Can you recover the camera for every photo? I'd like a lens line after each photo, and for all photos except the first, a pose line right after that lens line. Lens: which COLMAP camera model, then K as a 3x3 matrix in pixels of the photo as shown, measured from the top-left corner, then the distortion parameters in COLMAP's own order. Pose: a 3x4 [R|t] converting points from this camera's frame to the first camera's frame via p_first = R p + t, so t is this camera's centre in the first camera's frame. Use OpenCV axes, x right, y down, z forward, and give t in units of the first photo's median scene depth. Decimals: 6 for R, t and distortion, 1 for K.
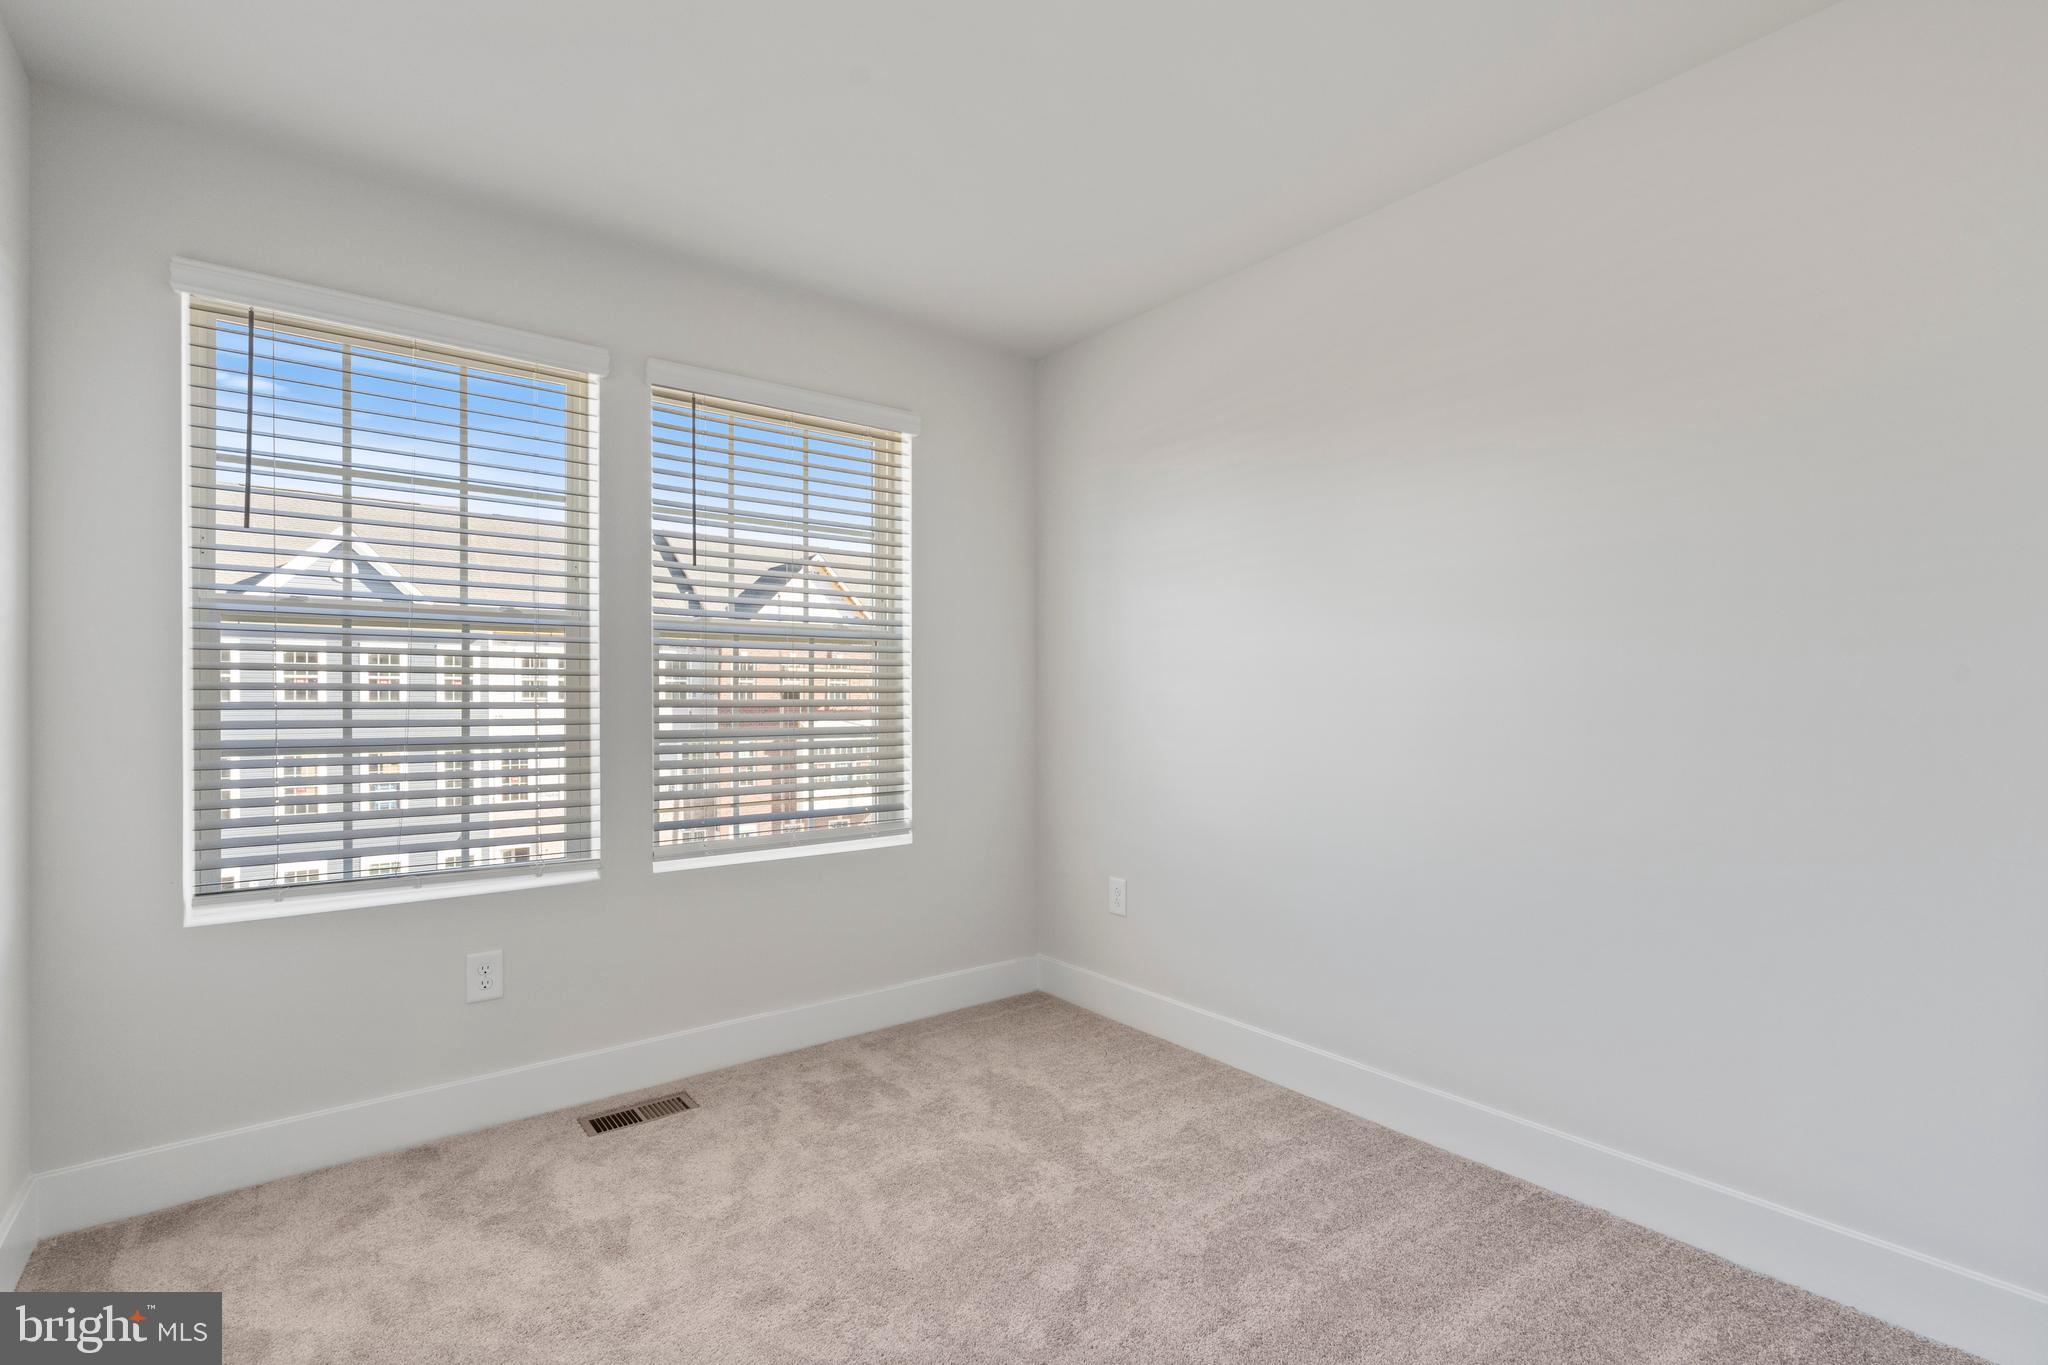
lens RADIAL K [[933.7, 0, 1083.7], [0, 933.7, 676.2], [0, 0, 1]] dist [-0.002268, -0.000567]
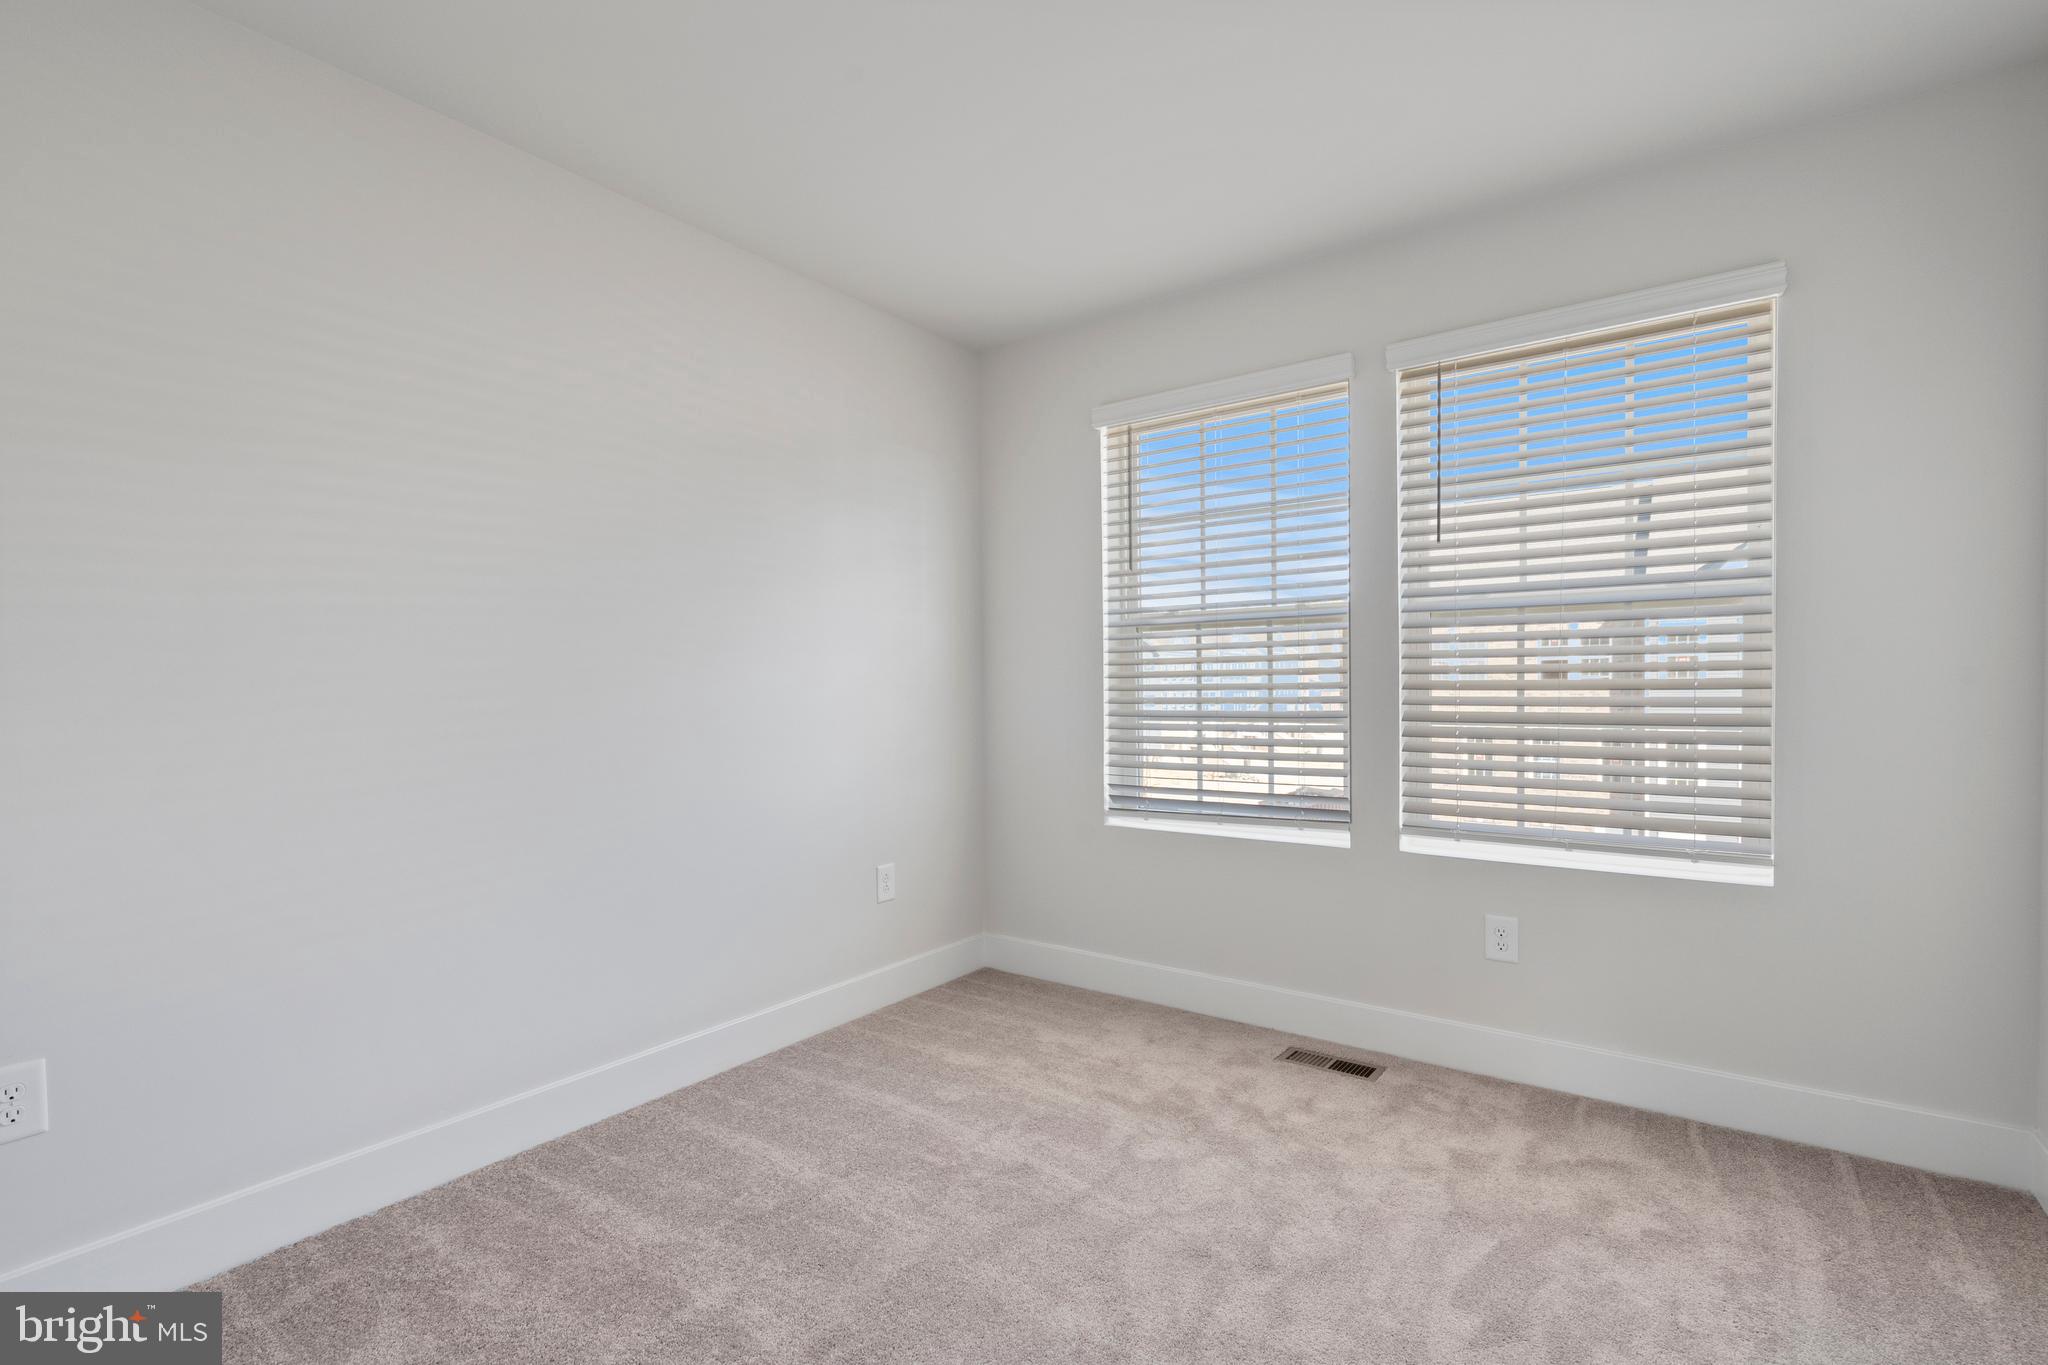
lens RADIAL K [[933.7, 0, 1032.4], [0, 933.7, 680.2], [0, 0, 1]] dist [-0.002268, -0.000567]
pose [[0.260373, -0.003277, -0.965502, 0.436197], [0.028635, 0.999581, 0.004330, 0.007831], [0.965083, -0.028774, 0.260358, 0.359115]]
